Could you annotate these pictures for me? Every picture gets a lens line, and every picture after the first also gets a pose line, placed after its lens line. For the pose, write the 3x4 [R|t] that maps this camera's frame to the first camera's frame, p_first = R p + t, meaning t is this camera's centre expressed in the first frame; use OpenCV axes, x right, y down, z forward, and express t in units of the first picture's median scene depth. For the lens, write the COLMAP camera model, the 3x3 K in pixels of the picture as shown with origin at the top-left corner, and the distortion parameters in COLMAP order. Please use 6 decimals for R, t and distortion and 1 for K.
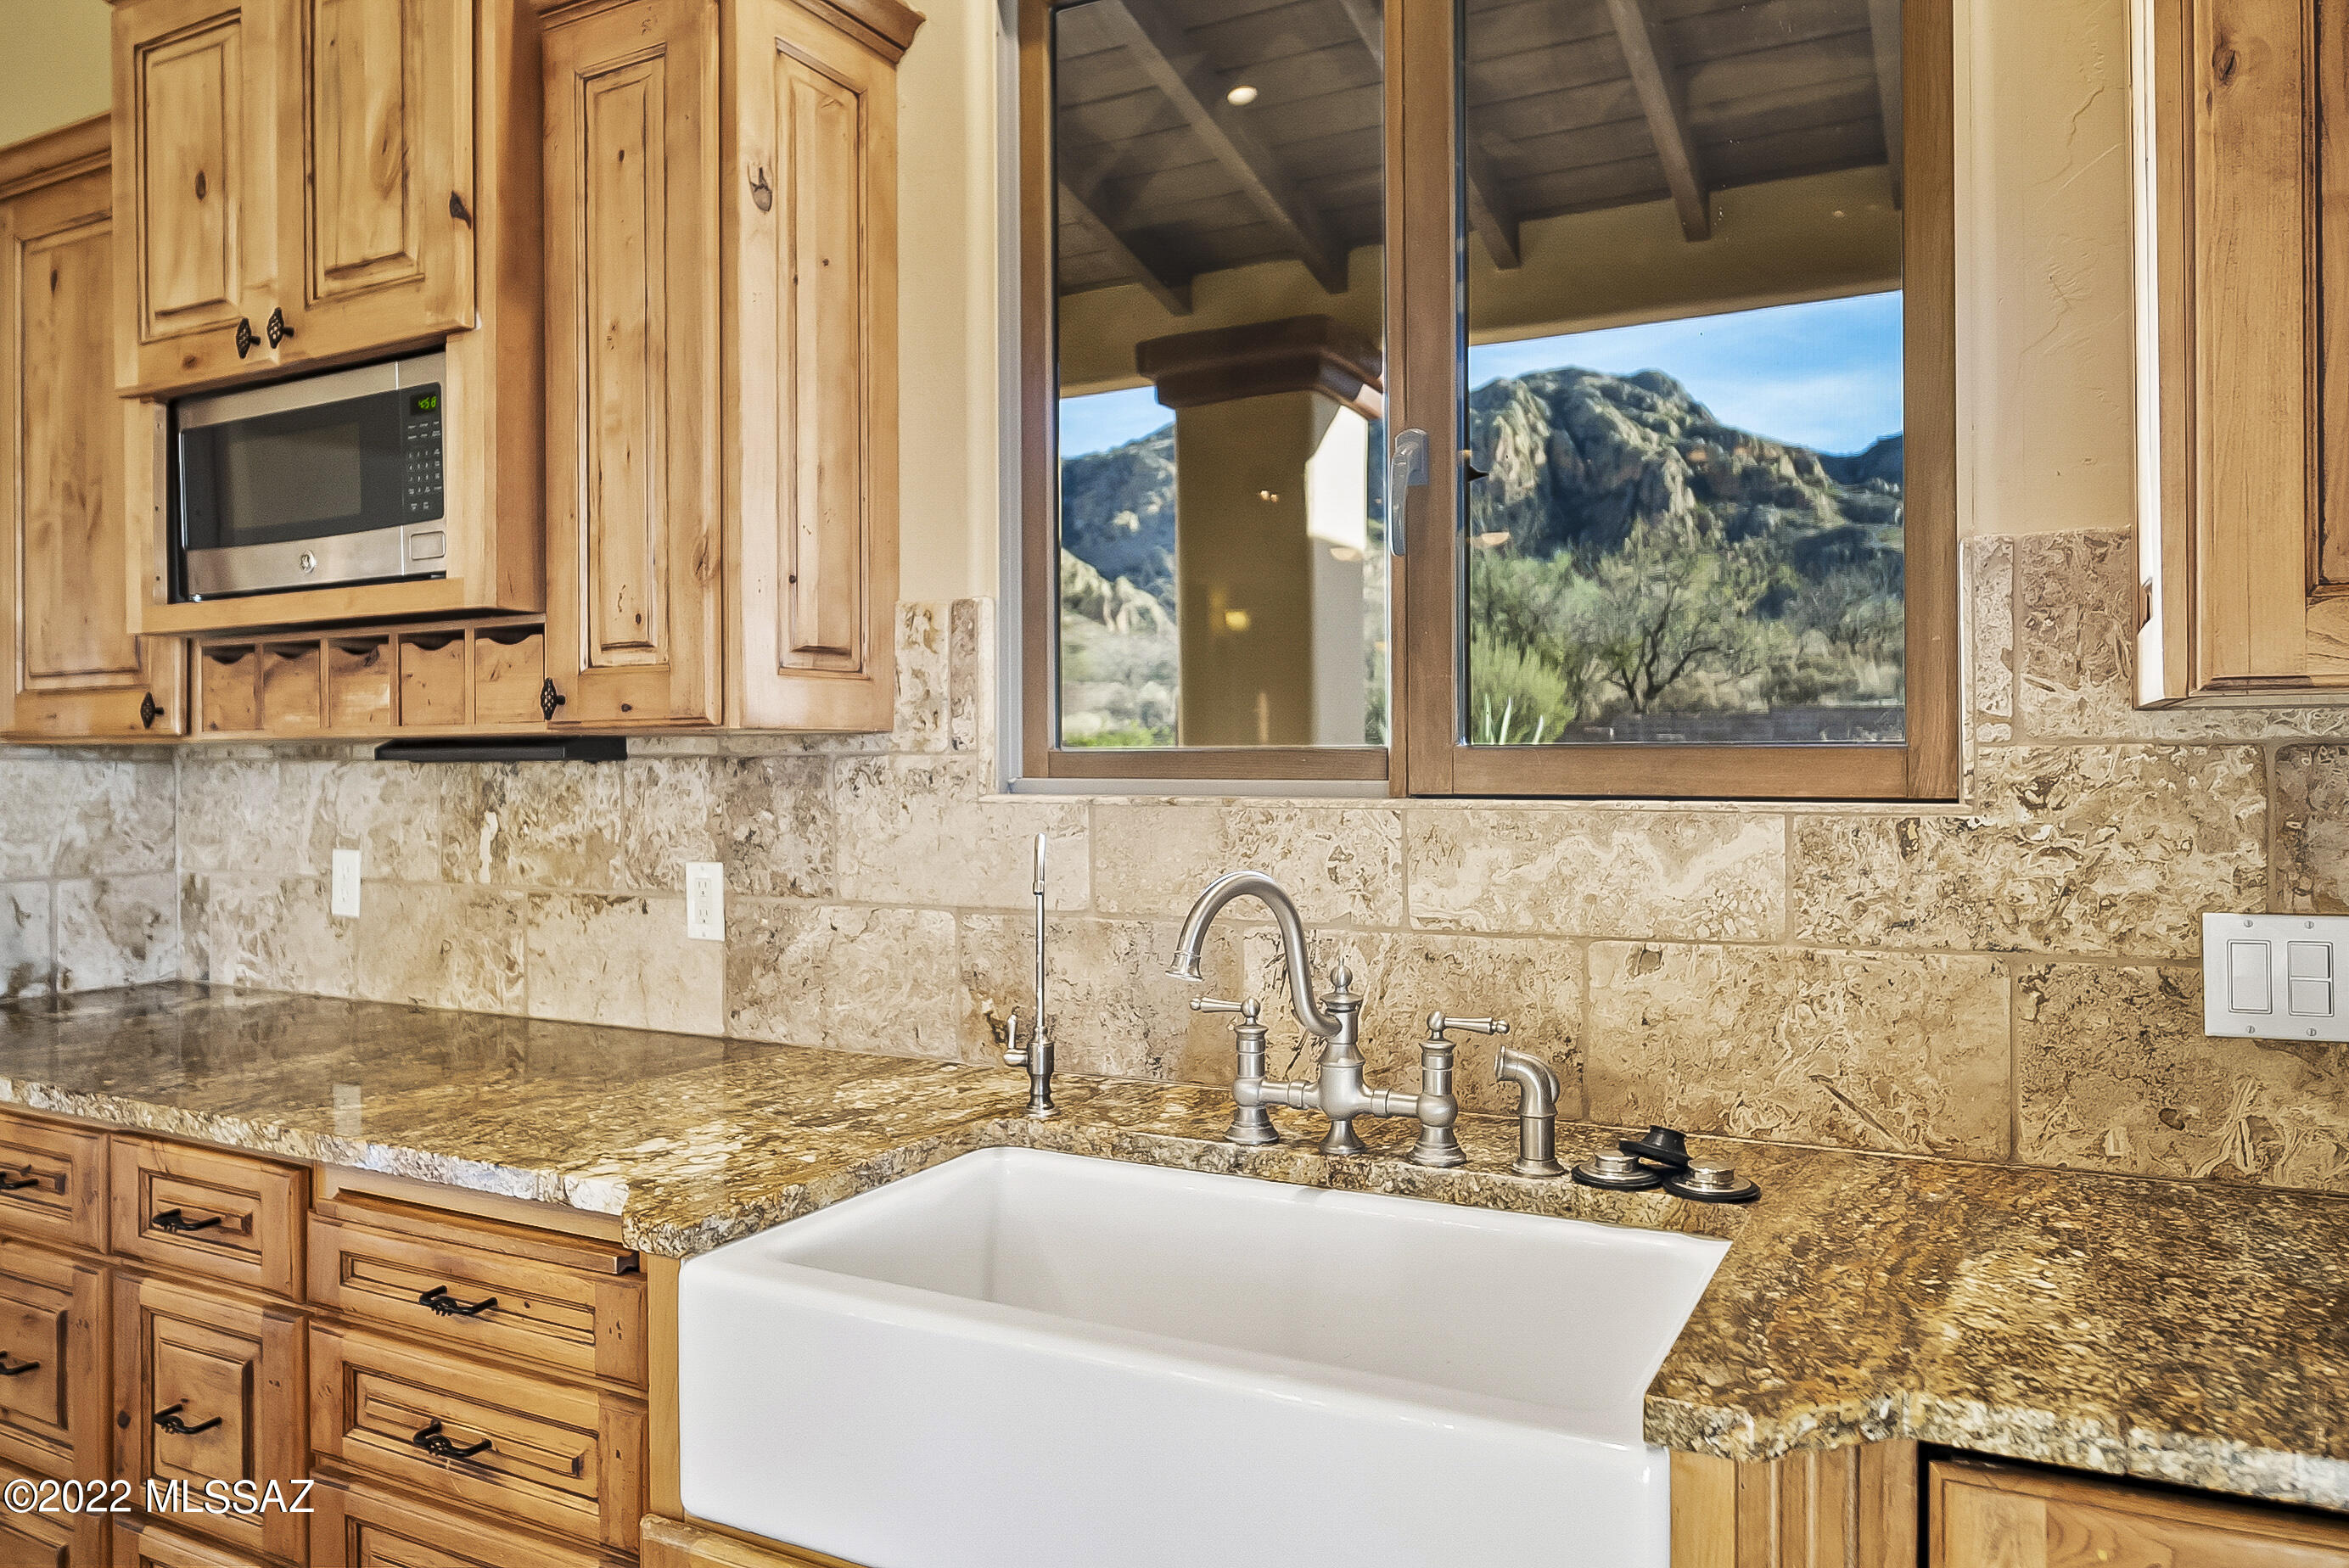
lens RADIAL K [[1588.0, 0, 1168.1], [0, 1588.0, 760.5], [0, 0, 1]] dist [-0.011620, -0.003419]
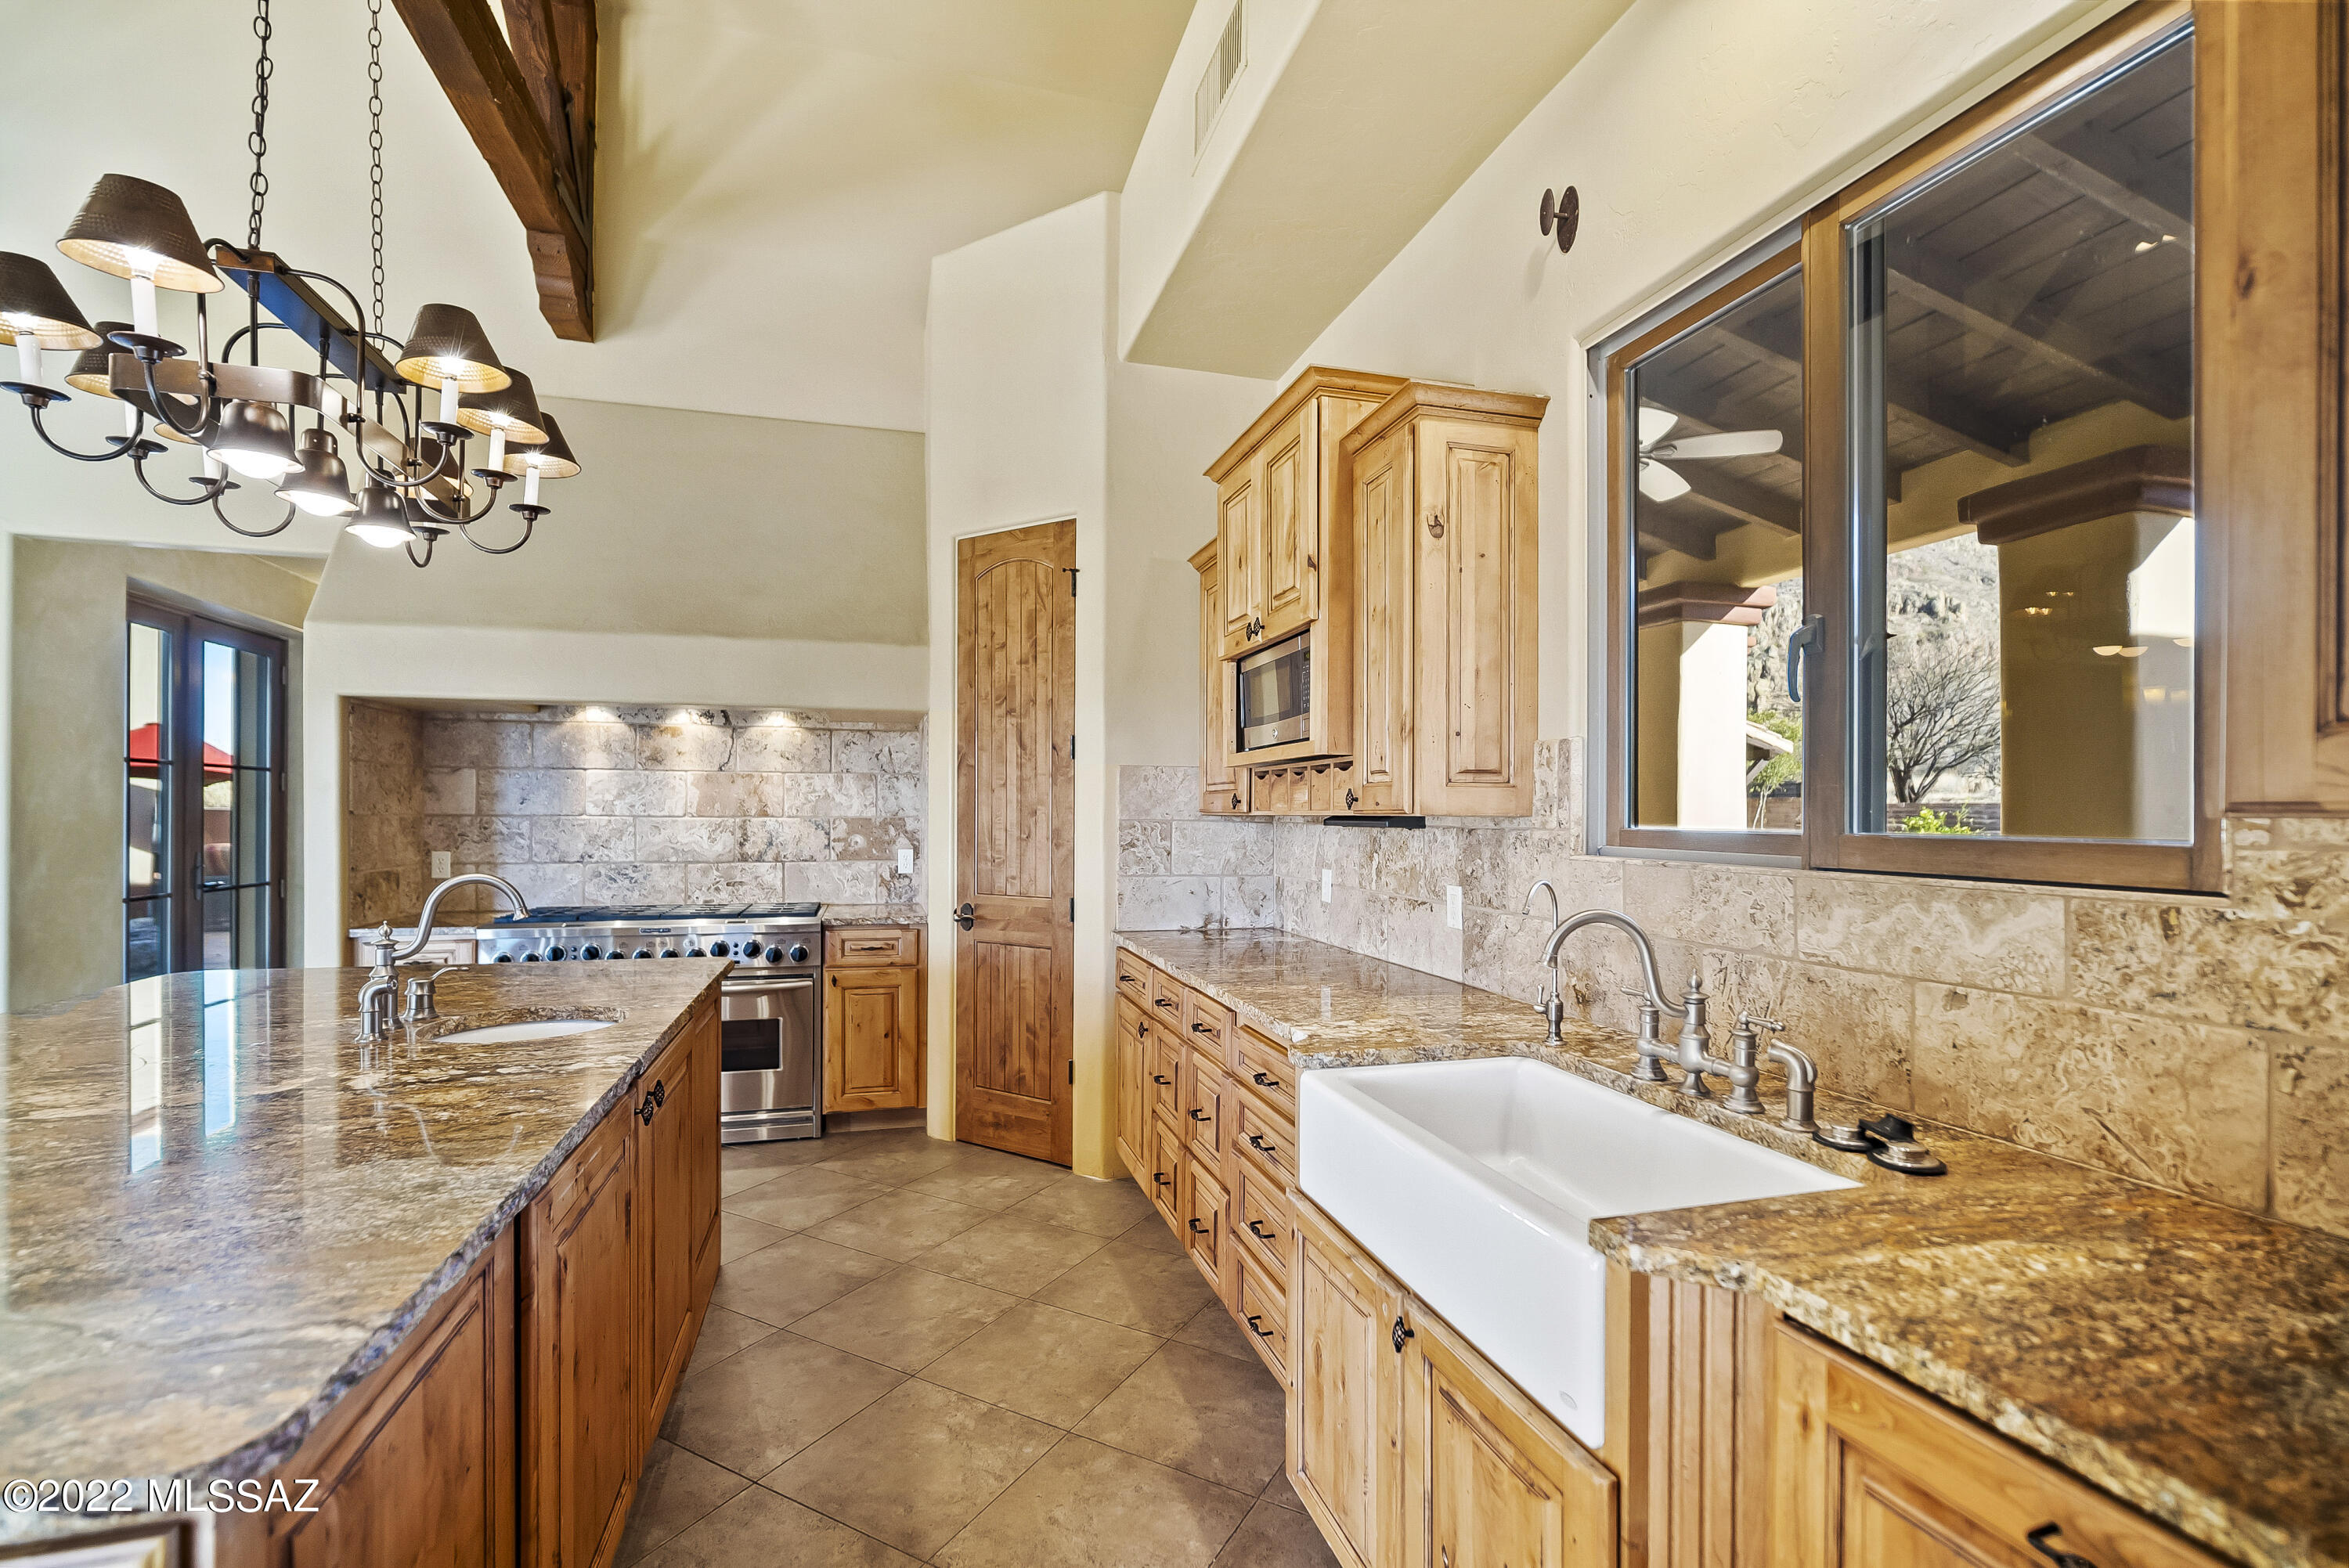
lens RADIAL K [[1037.4, 0, 1178.2], [0, 1037.4, 813.6], [0, 0, 1]] dist [-0.012201, 0.001527]
pose [[0.692403, 0.010232, -0.721439, 0.458159], [-0.010341, 0.999937, 0.004257, -0.026841], [0.721437, 0.004513, 0.692465, -0.069849]]
